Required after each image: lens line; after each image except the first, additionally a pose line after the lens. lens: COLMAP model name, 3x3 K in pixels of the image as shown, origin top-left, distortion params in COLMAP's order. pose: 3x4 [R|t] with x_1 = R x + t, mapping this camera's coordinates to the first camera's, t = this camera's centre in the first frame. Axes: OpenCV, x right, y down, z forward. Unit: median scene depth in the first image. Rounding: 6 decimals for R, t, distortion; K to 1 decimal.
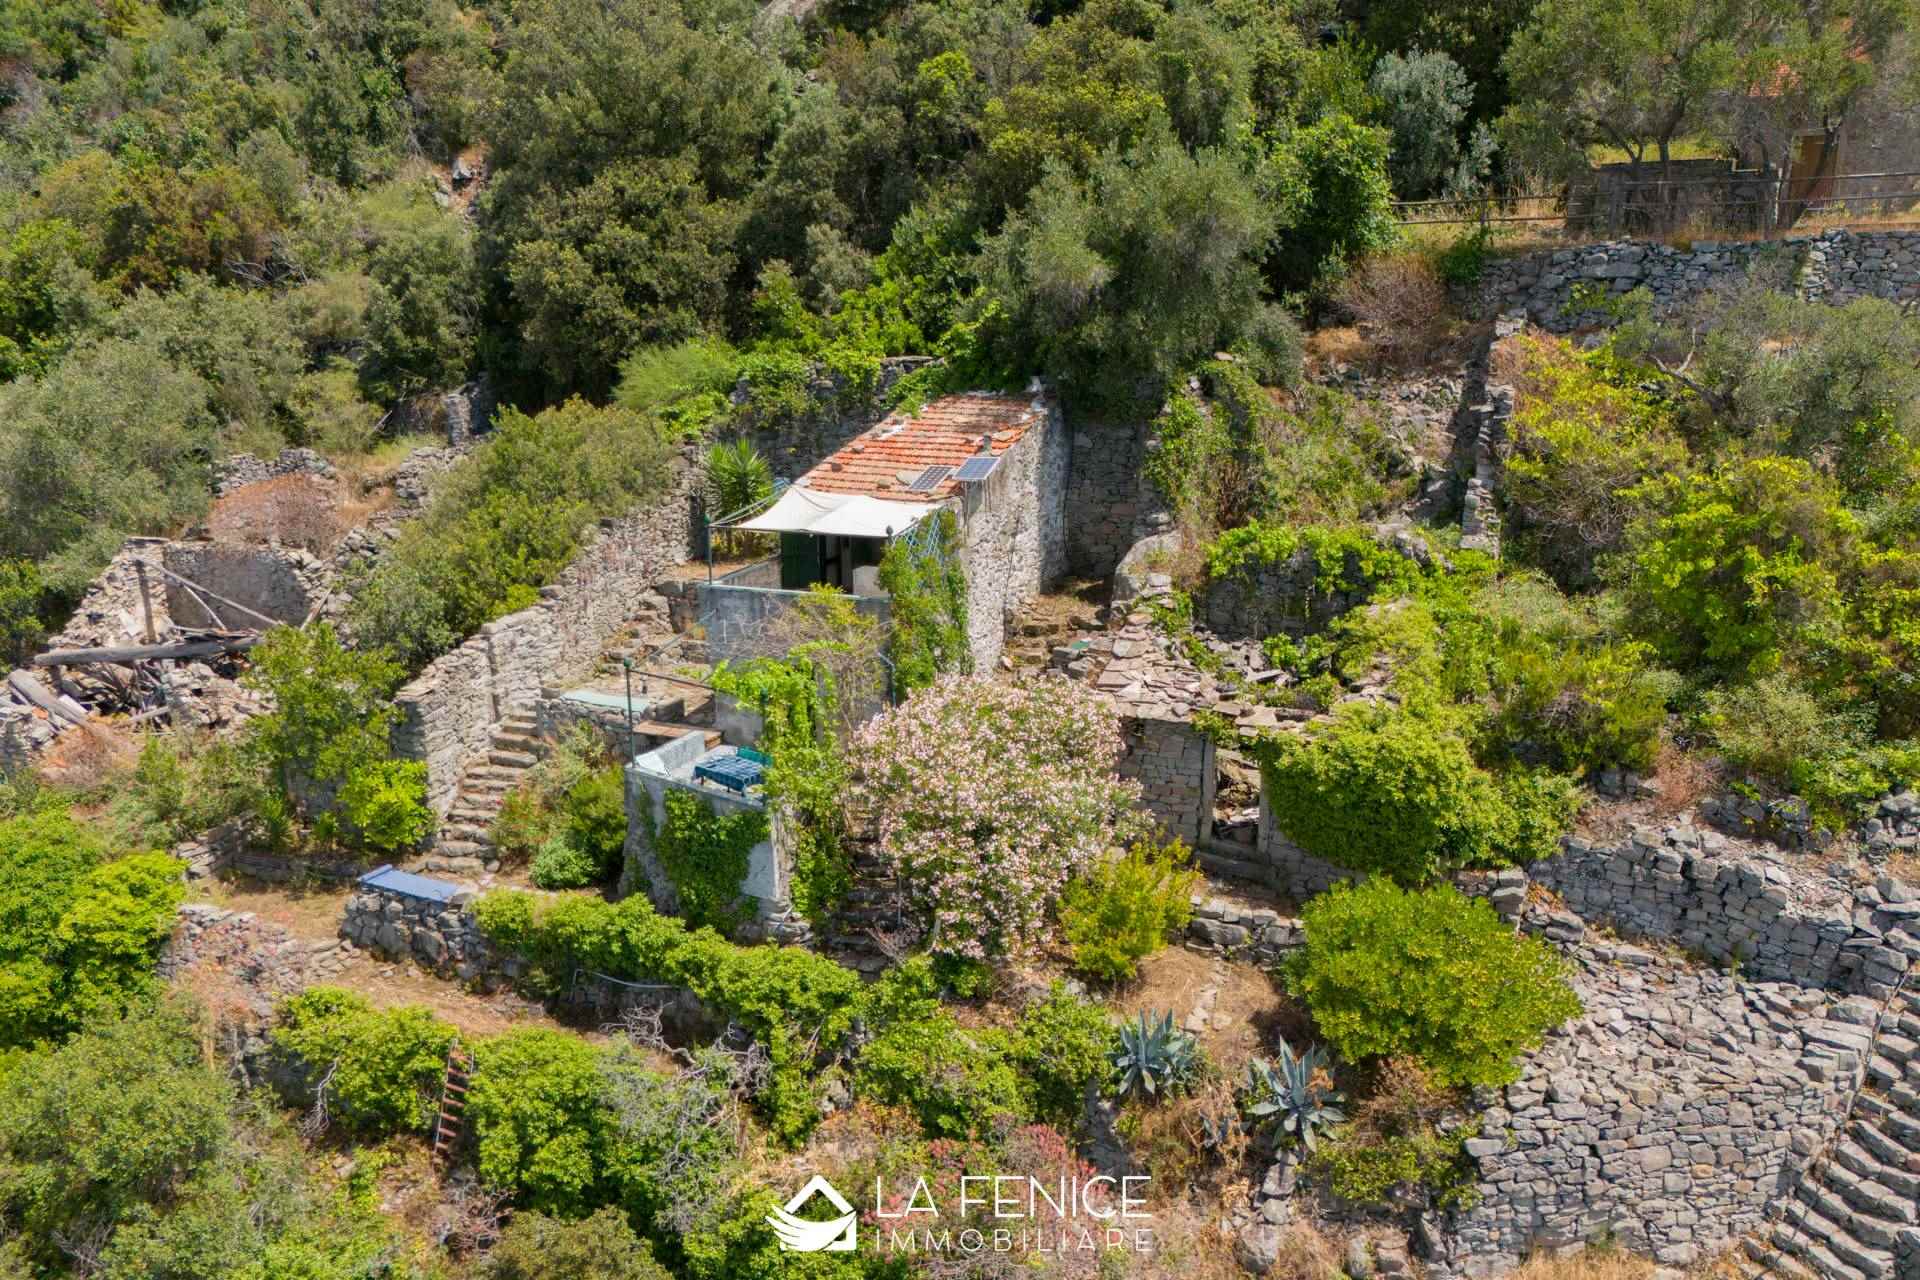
lens RADIAL K [[1407.2, 0, 964.0], [0, 1407.2, 648.2], [0, 0, 1]] dist [0.061429, -0.055588]
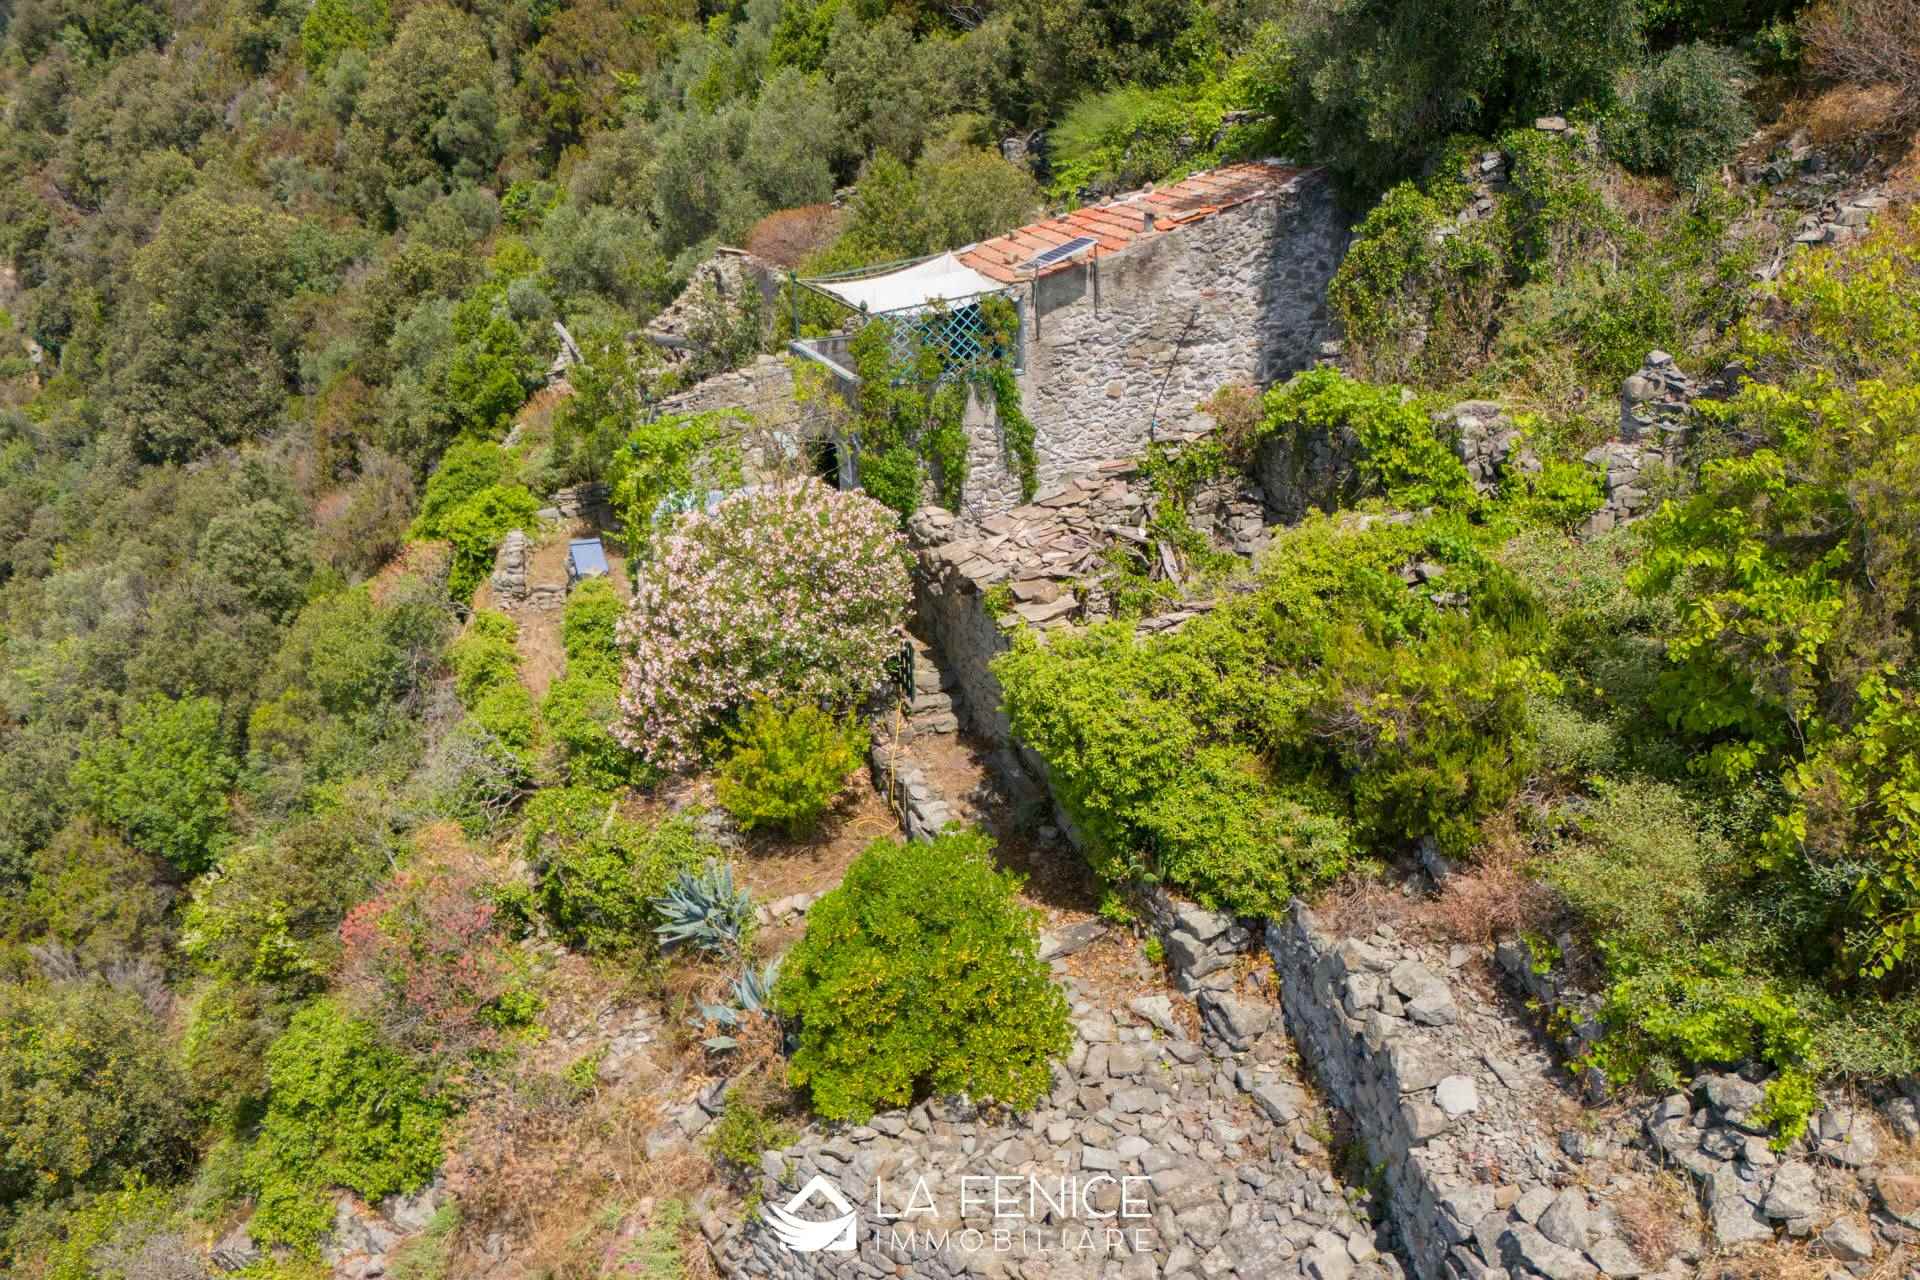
lens RADIAL K [[1408.0, 0, 961.4], [0, 1408.0, 643.4], [0, 0, 1]] dist [0.061201, -0.058684]
pose [[0.674523, 0.288849, -0.679401, 0.609532], [-0.177706, 0.956748, 0.230334, -0.088244], [0.716547, -0.034632, 0.696679, 0.366804]]
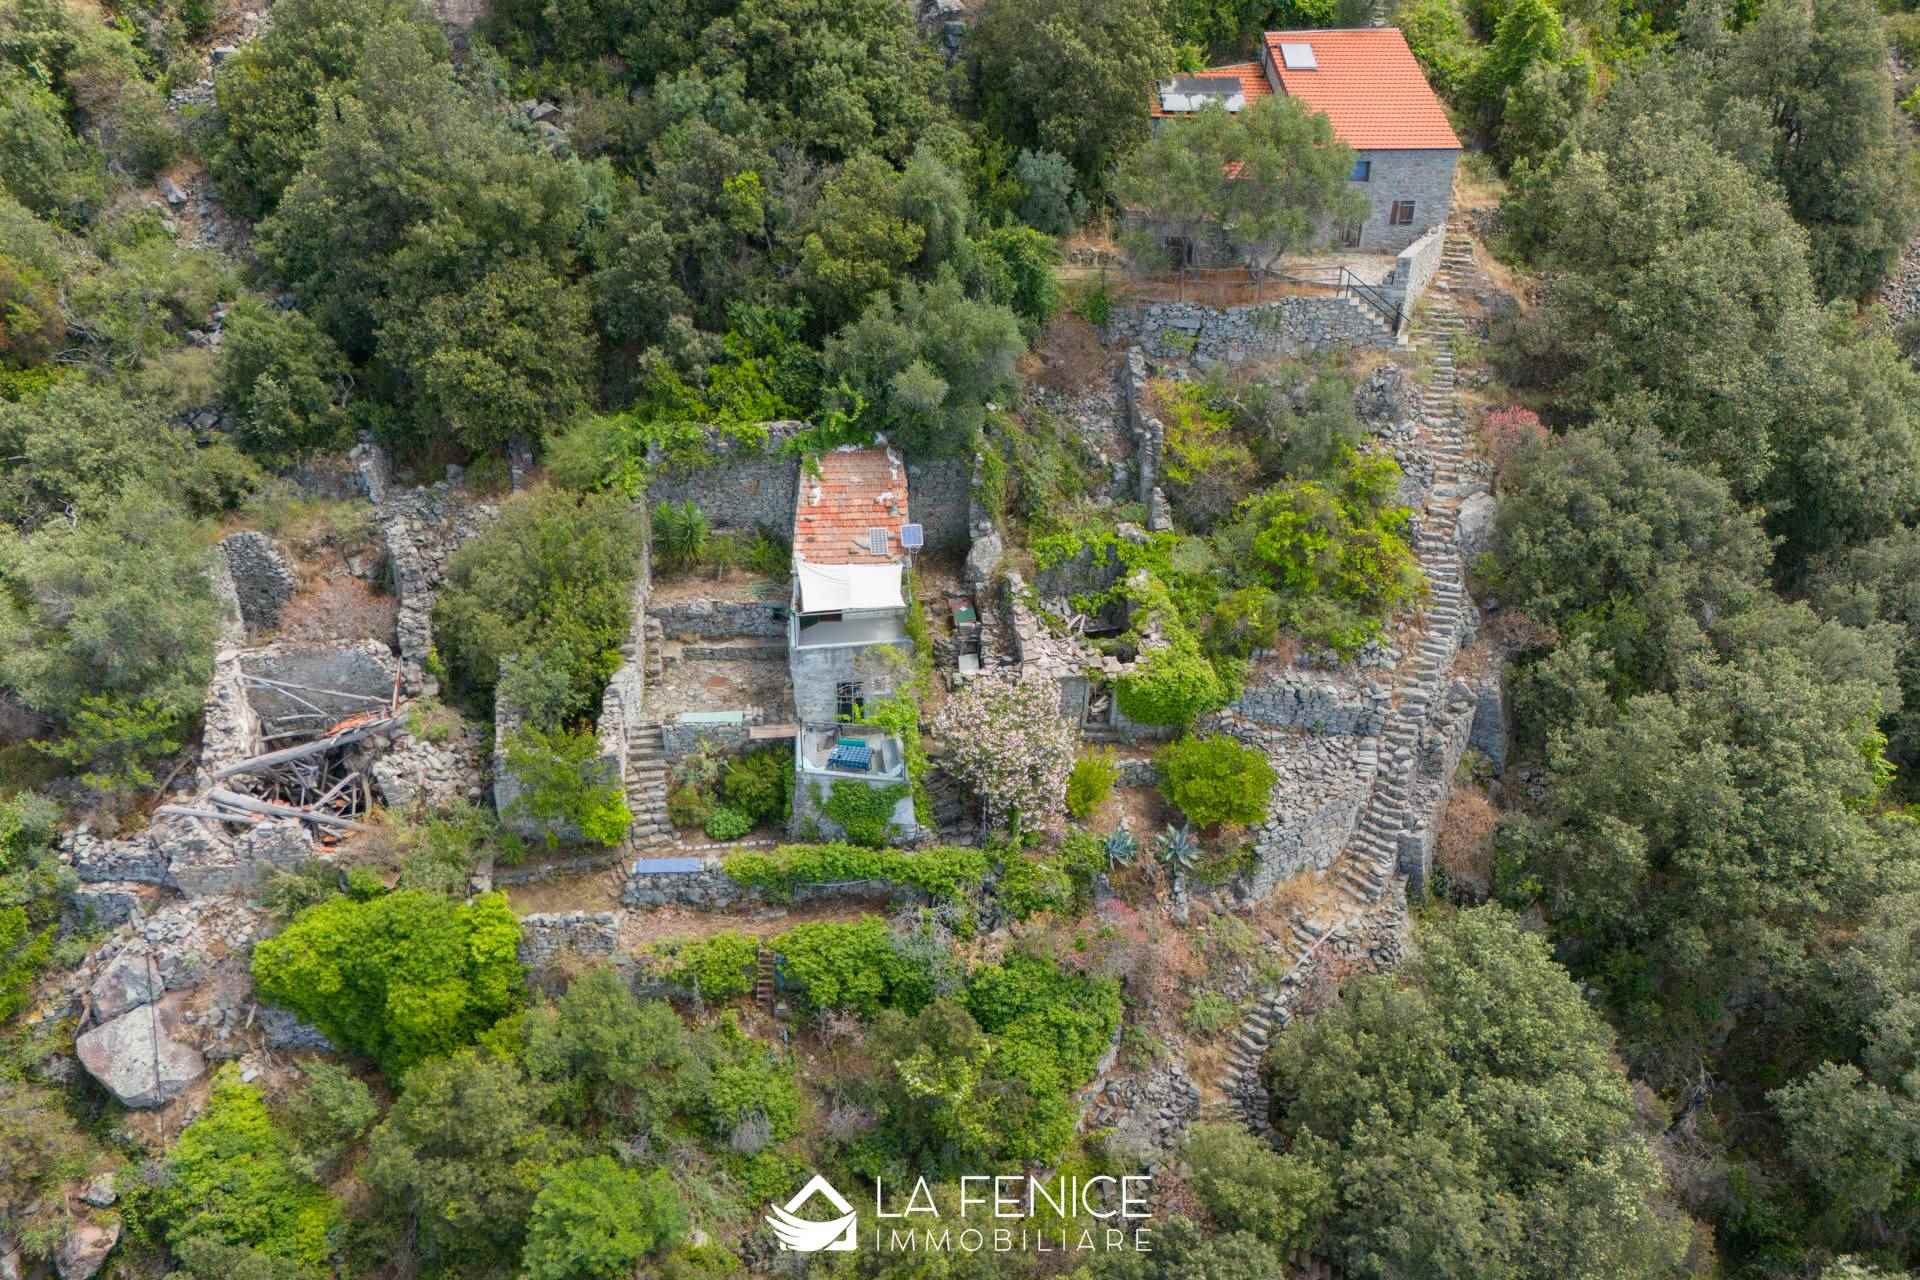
lens RADIAL K [[1414.9, 0, 967.3], [0, 1414.9, 650.5], [0, 0, 1]] dist [0.050179, -0.046812]
pose [[0.879418, -0.232966, 0.415151, -0.663246], [0.110526, 0.948163, 0.297943, -0.492621], [-0.463042, -0.216132, 0.859581, -0.499303]]
